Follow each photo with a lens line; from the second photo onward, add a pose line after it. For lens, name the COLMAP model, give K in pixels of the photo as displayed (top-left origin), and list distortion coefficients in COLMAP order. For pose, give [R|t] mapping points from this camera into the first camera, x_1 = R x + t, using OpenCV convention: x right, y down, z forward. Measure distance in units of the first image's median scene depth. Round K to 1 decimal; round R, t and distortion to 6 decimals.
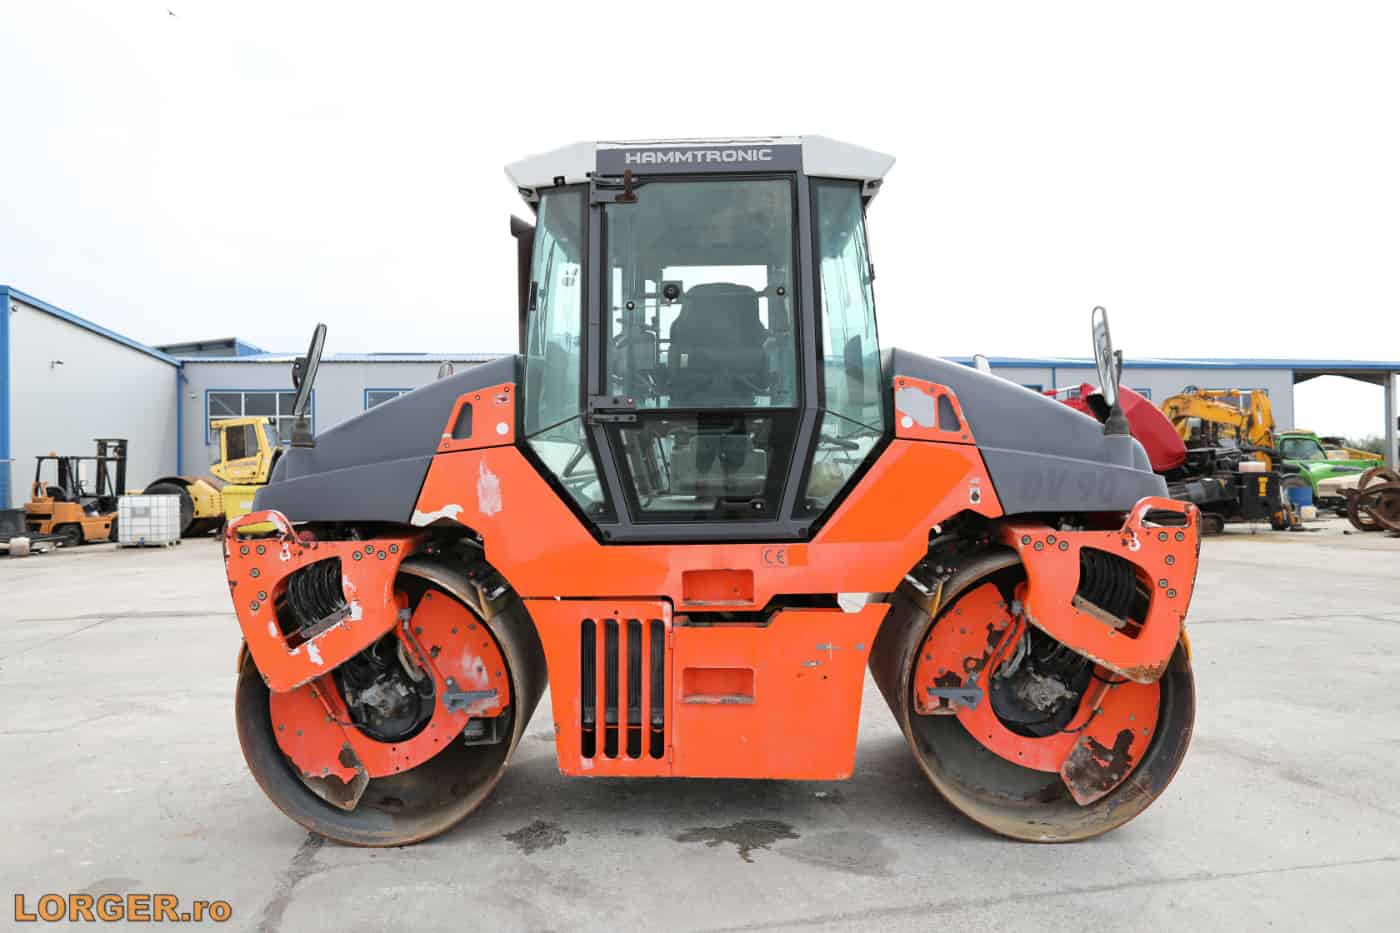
lens RADIAL K [[968.4, 0, 700.0], [0, 968.4, 466.5], [0, 0, 1]] dist [-0.054265, 0.056415]
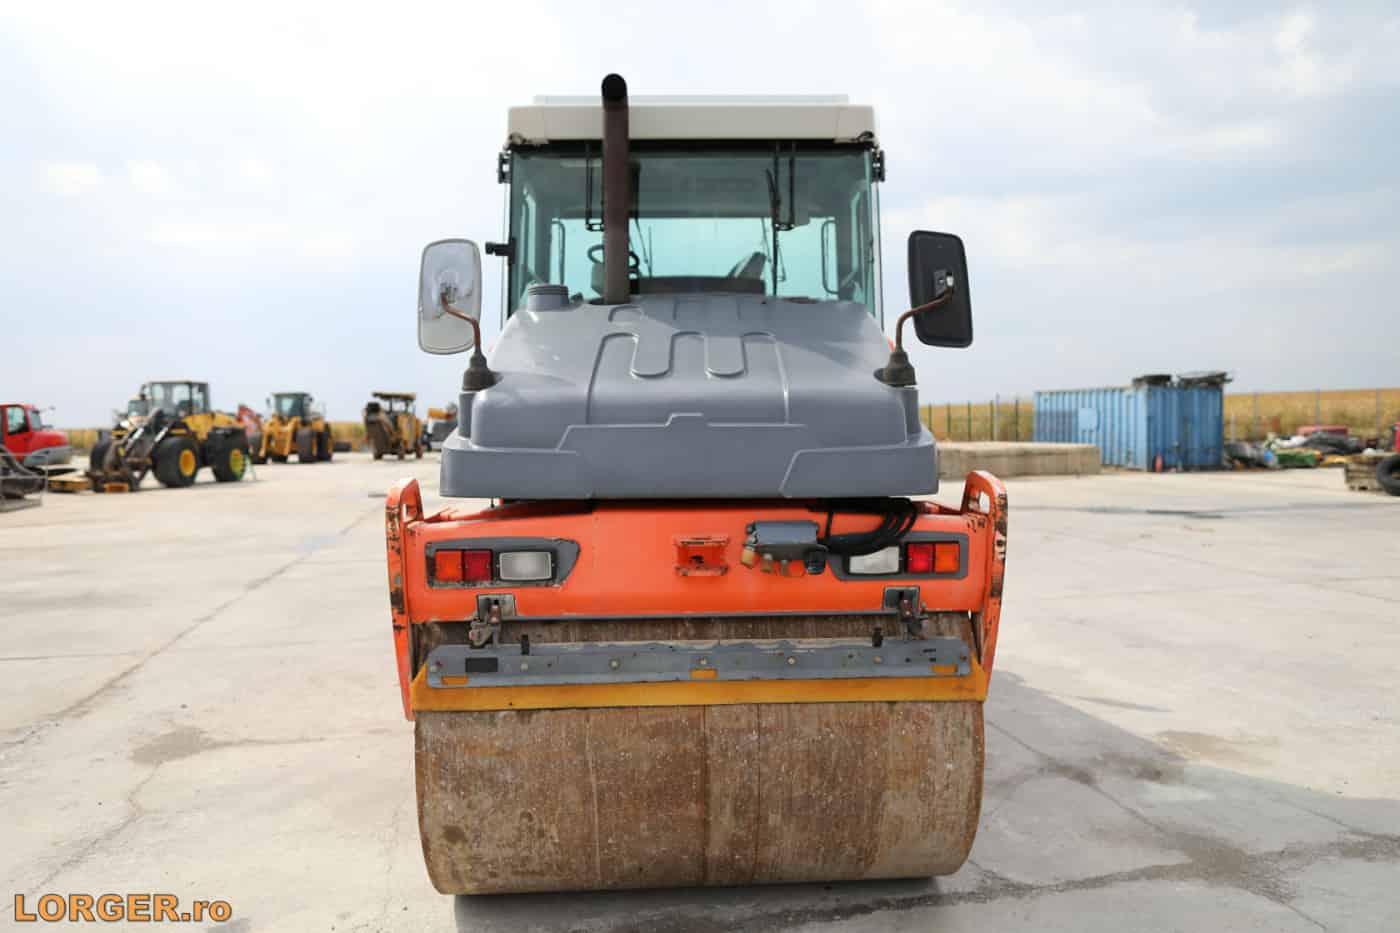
lens RADIAL K [[968.4, 0, 700.0], [0, 968.4, 466.5], [0, 0, 1]] dist [-0.054265, 0.056415]
pose [[-0.038488, -0.028414, 0.998855, -1.185350], [0.012843, 0.999499, 0.028927, 0.016677], [-0.999177, 0.013941, -0.038104, 1.237124]]
